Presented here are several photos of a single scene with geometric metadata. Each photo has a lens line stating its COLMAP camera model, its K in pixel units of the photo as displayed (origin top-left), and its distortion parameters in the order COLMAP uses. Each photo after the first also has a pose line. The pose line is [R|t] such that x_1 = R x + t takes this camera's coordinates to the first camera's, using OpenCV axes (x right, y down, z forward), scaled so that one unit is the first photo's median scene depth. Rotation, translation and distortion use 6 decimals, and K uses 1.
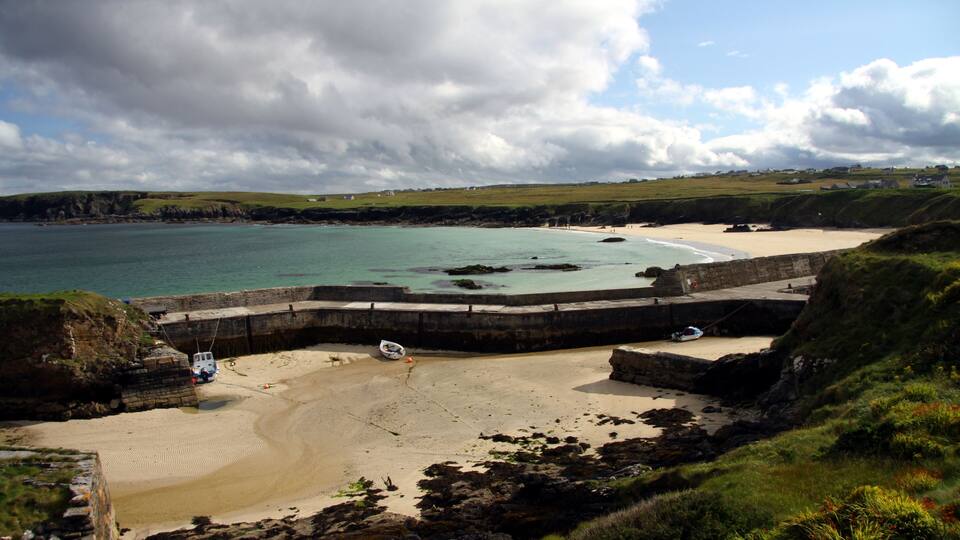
lens RADIAL K [[756.3, 0, 465.9], [0, 756.3, 271.3], [0, 0, 1]] dist [-0.184239, 0.155477]
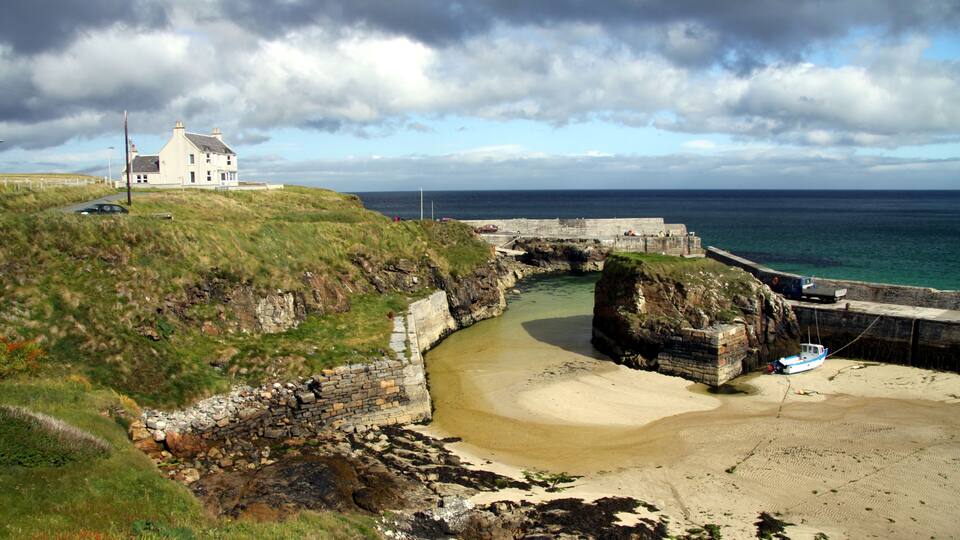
lens RADIAL K [[756.3, 0, 465.9], [0, 756.3, 271.3], [0, 0, 1]] dist [-0.184239, 0.155477]
pose [[0.157619, 0.122219, -0.979908, 0.557125], [-0.084069, 0.990370, 0.110002, -0.052615], [0.983915, 0.065042, 0.166376, 0.528447]]
